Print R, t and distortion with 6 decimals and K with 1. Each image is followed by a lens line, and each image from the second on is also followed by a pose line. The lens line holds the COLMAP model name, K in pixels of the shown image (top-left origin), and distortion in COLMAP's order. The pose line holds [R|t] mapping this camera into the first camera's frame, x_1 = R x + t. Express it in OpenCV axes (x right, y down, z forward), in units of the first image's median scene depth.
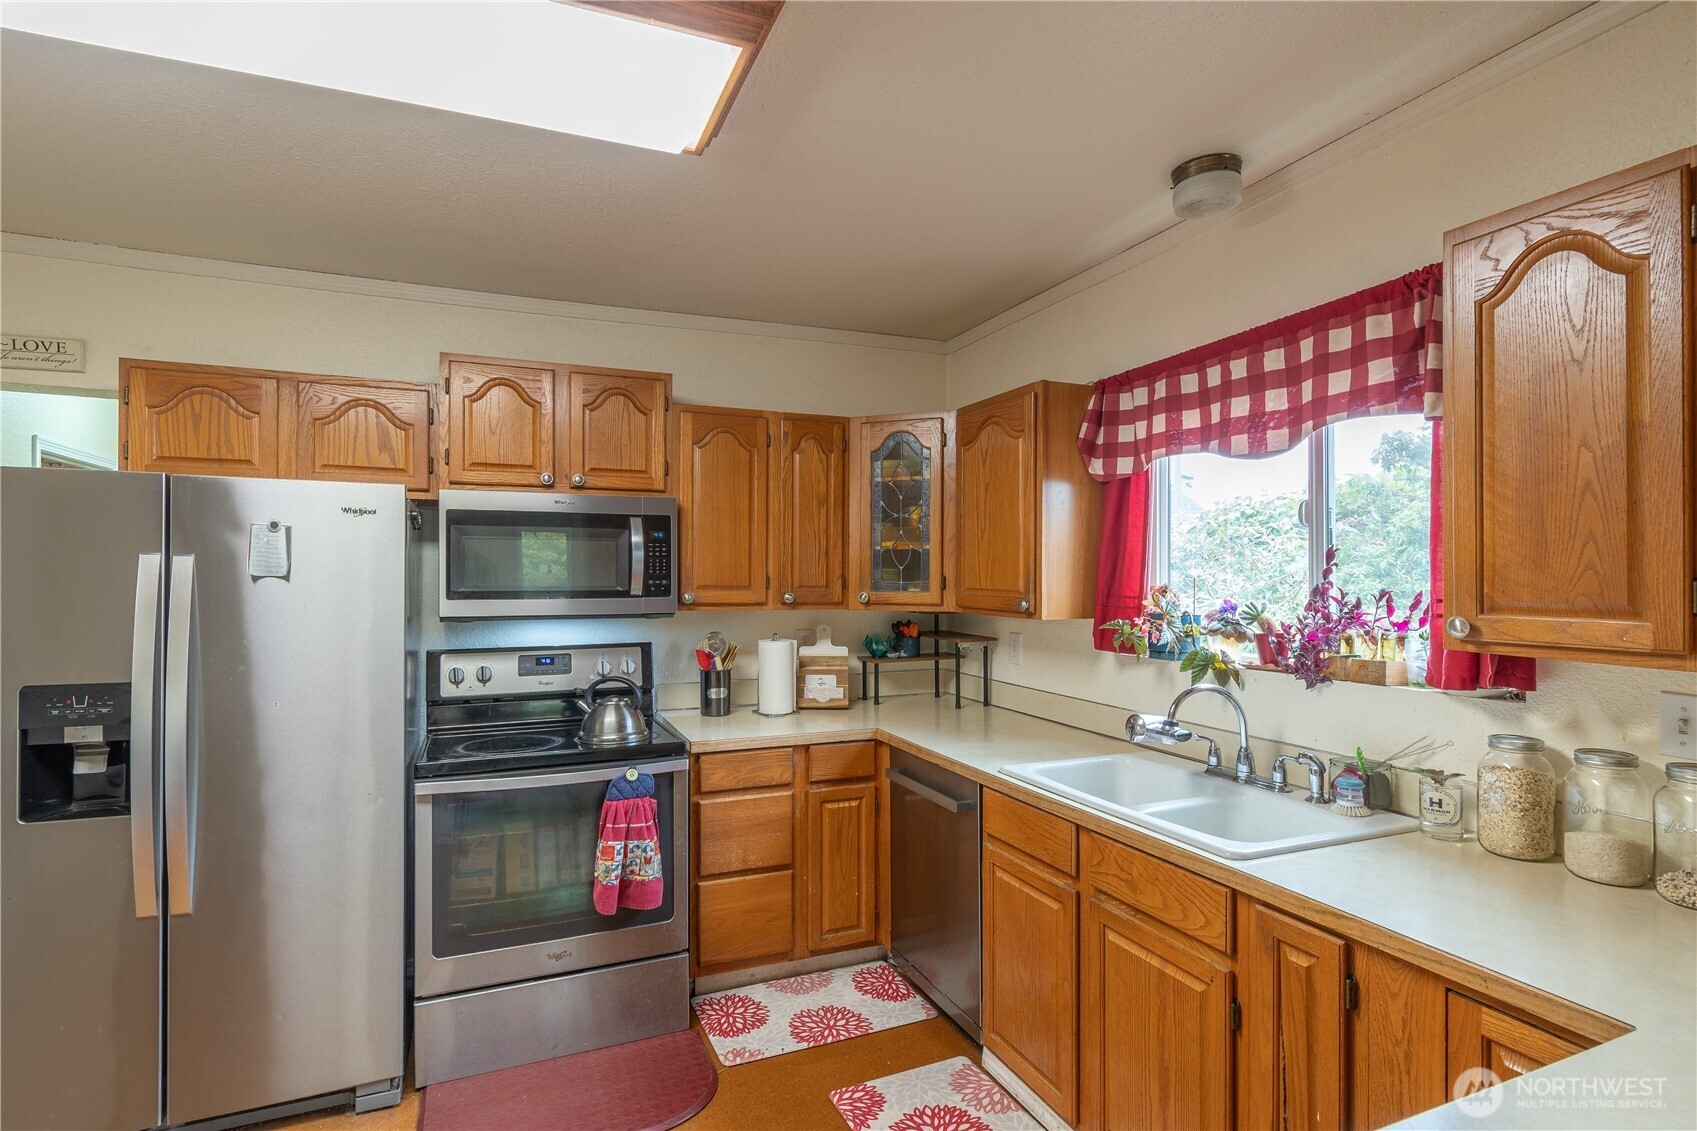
lens RADIAL K [[831.0, 0, 848.5], [0, 831.0, 565.5], [0, 0, 1]] dist [0.004209, -0.005617]
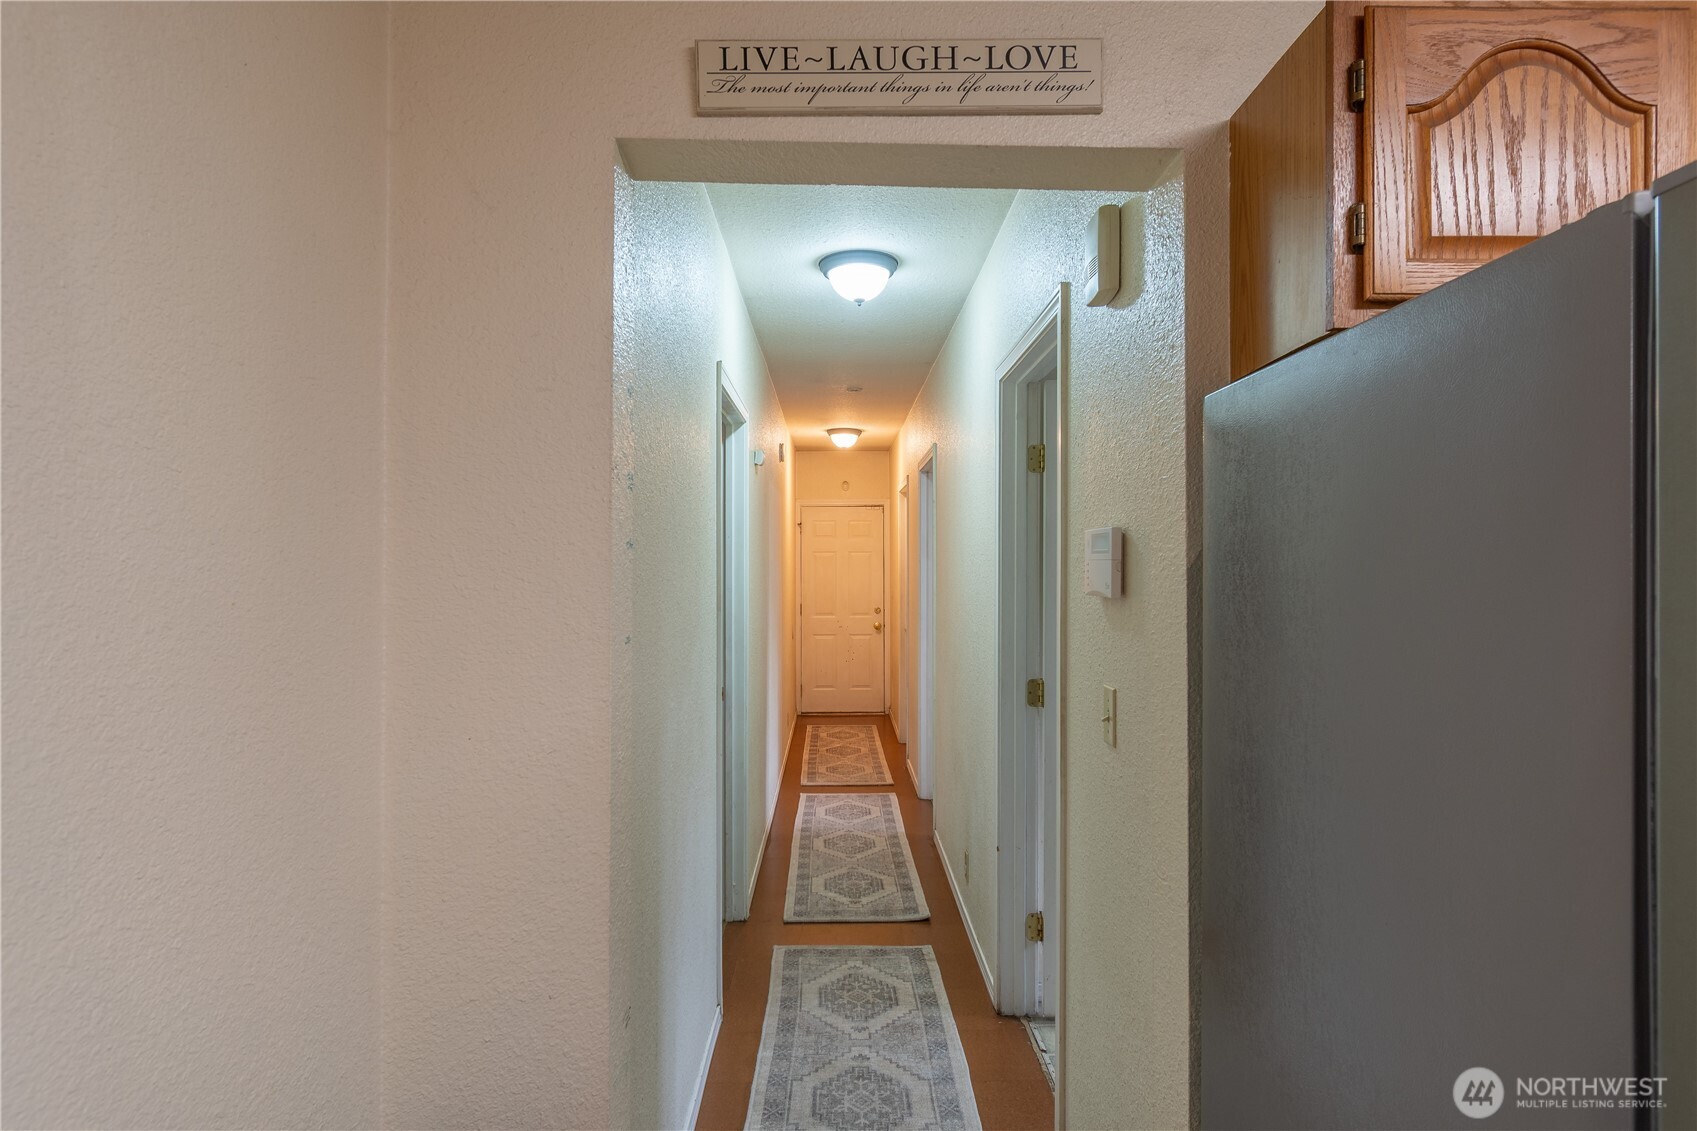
lens RADIAL K [[926.1, 0, 848.5], [0, 926.1, 565.5], [0, 0, 1]] dist [0.001007, 0.000318]
pose [[0.923341, -0.001752, -0.383976, -0.879314], [0.003614, 0.999985, 0.004126, 0.014770], [0.383963, -0.005197, 0.923334, 0.488965]]
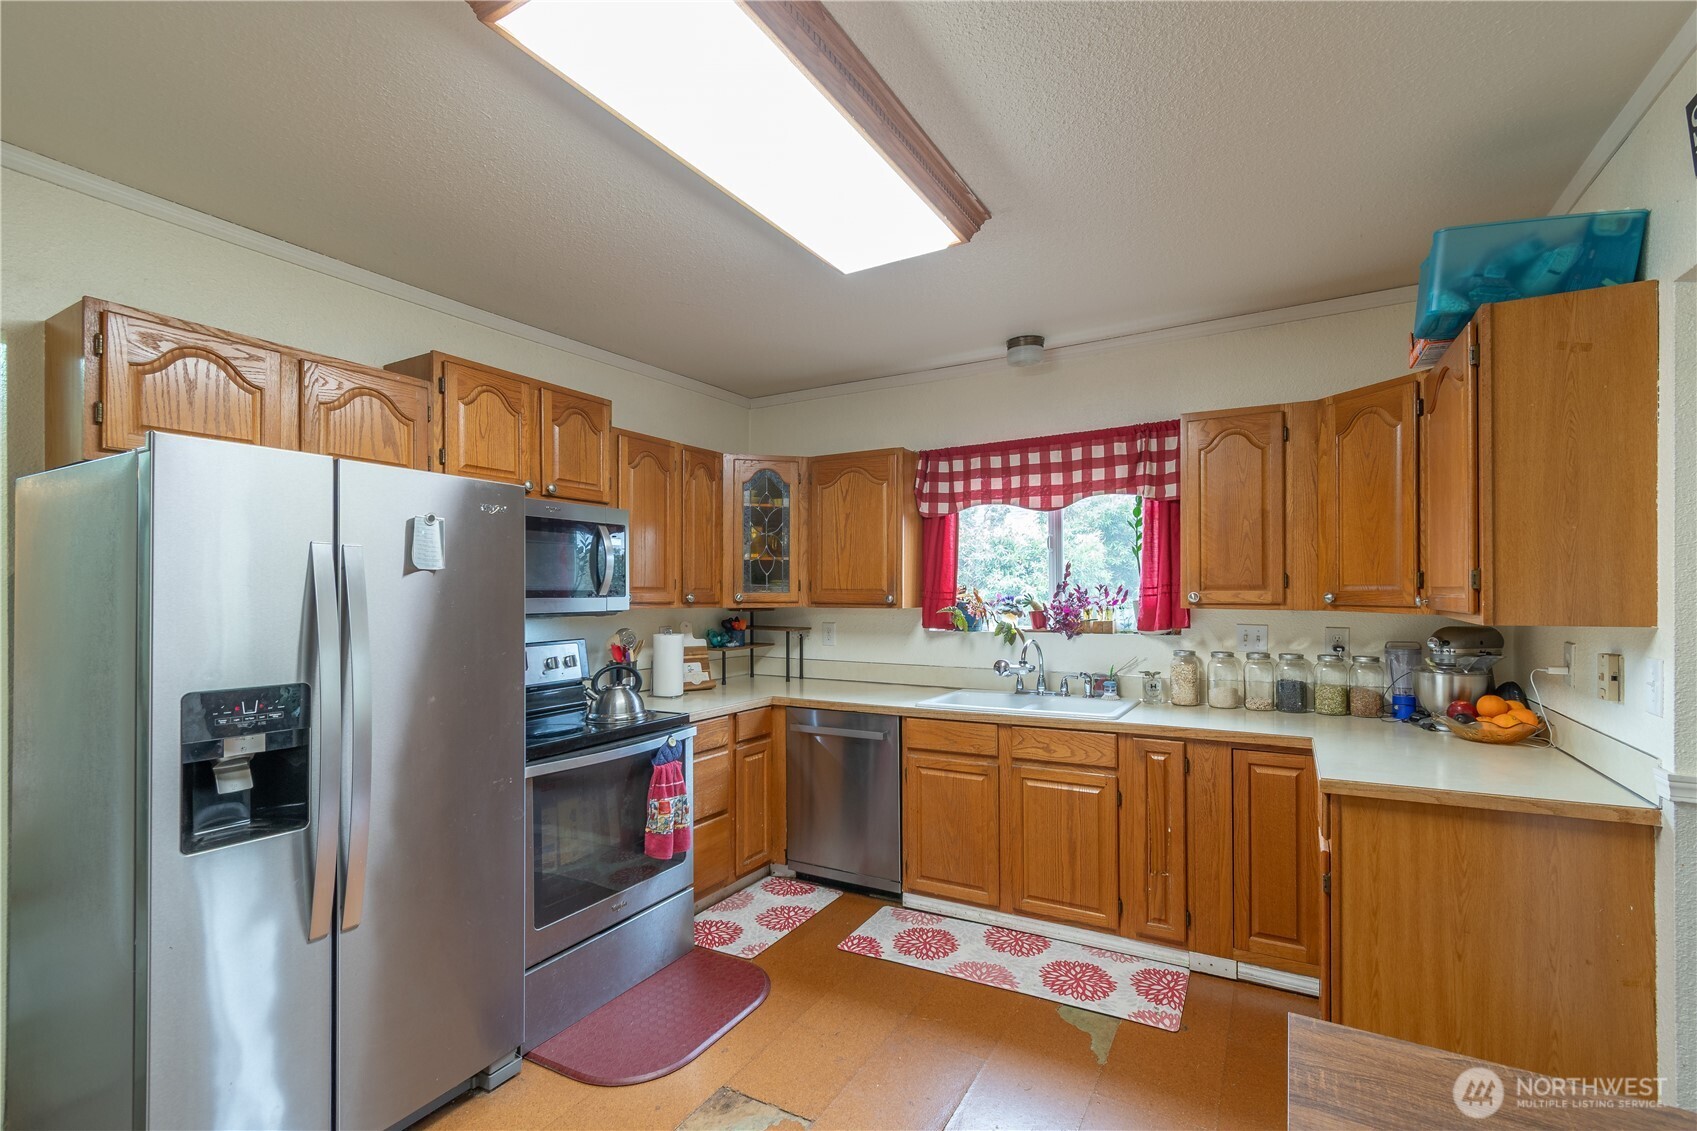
lens RADIAL K [[752.1, 0, 848.6], [0, 752.1, 580.7], [0, 0, 1]] dist [0.000180, 0.000019]
pose [[0.796825, 0.004566, 0.604192, -0.695306], [-0.000932, 0.999980, -0.006328, 0.026119], [-0.604209, 0.004479, 0.796813, -0.015792]]
